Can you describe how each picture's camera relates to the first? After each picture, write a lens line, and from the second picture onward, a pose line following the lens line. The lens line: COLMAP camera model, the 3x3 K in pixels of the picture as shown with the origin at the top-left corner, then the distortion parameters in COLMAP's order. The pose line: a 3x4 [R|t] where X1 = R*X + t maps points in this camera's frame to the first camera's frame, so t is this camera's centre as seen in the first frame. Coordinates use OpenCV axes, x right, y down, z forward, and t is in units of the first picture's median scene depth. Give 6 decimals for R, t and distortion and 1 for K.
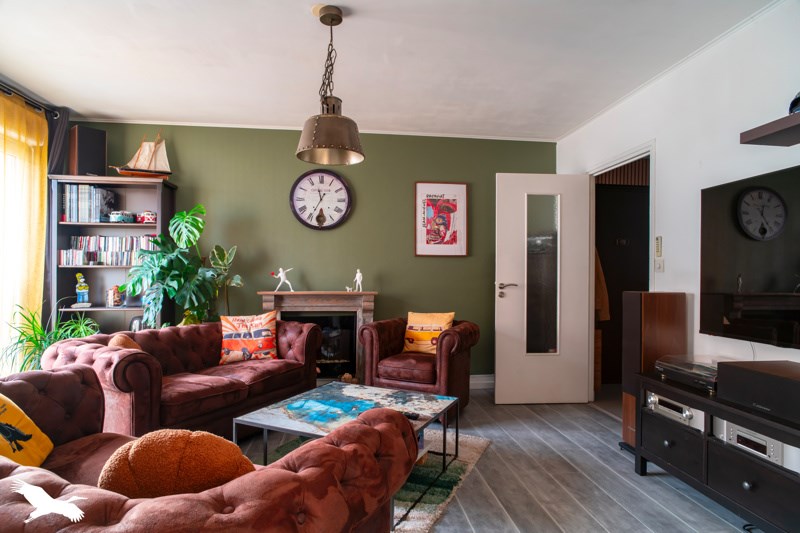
lens RADIAL K [[451.4, 0, 389.0], [0, 451.4, 269.9], [0, 0, 1]] dist [-0.020523, 0.000404]
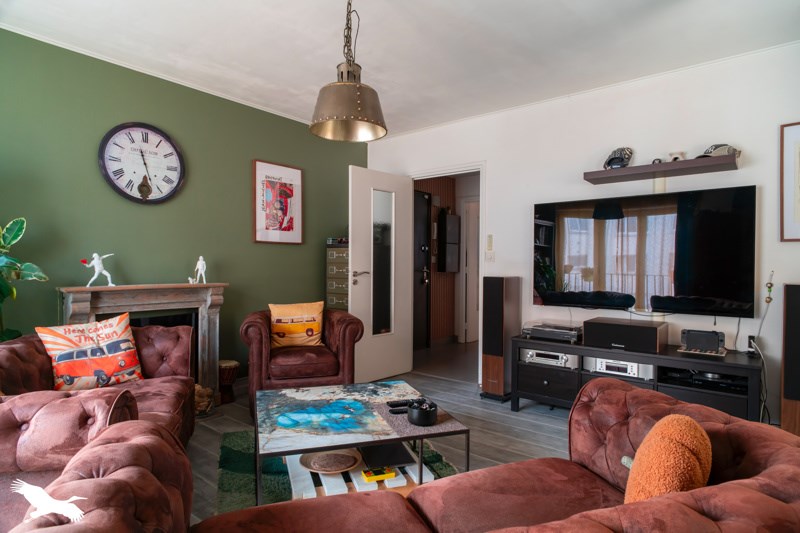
lens RADIAL K [[451.4, 0, 389.0], [0, 451.4, 269.9], [0, 0, 1]] dist [-0.020523, 0.000404]
pose [[0.720836, -0.009209, 0.693044, -0.422569], [-0.009914, 0.999672, 0.023594, 0.000705], [-0.693034, -0.023878, 0.720509, 0.187623]]
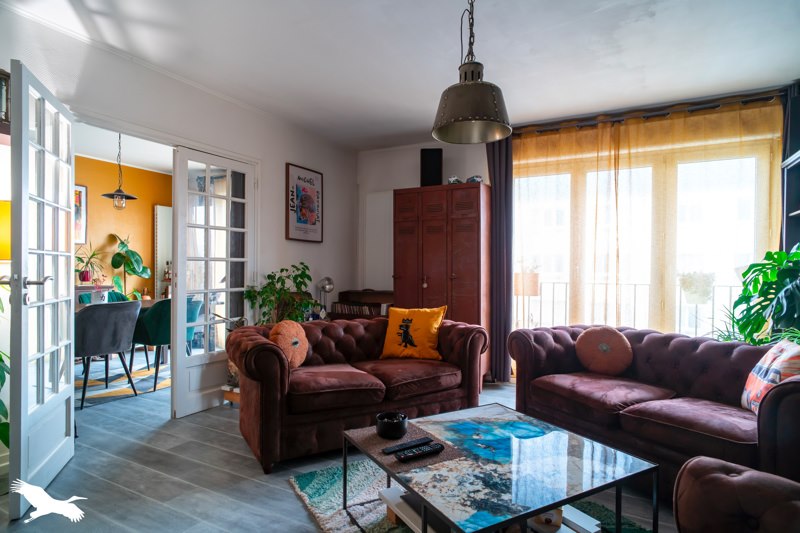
lens RADIAL K [[446.1, 0, 400.0], [0, 446.1, 266.5], [0, 0, 1]] dist [-0.020044, 0.000010]
pose [[-0.561744, -0.015169, -0.827172, 0.401526], [0.001527, 0.999811, -0.019371, 0.013842], [0.827310, -0.012144, -0.561614, 0.844230]]
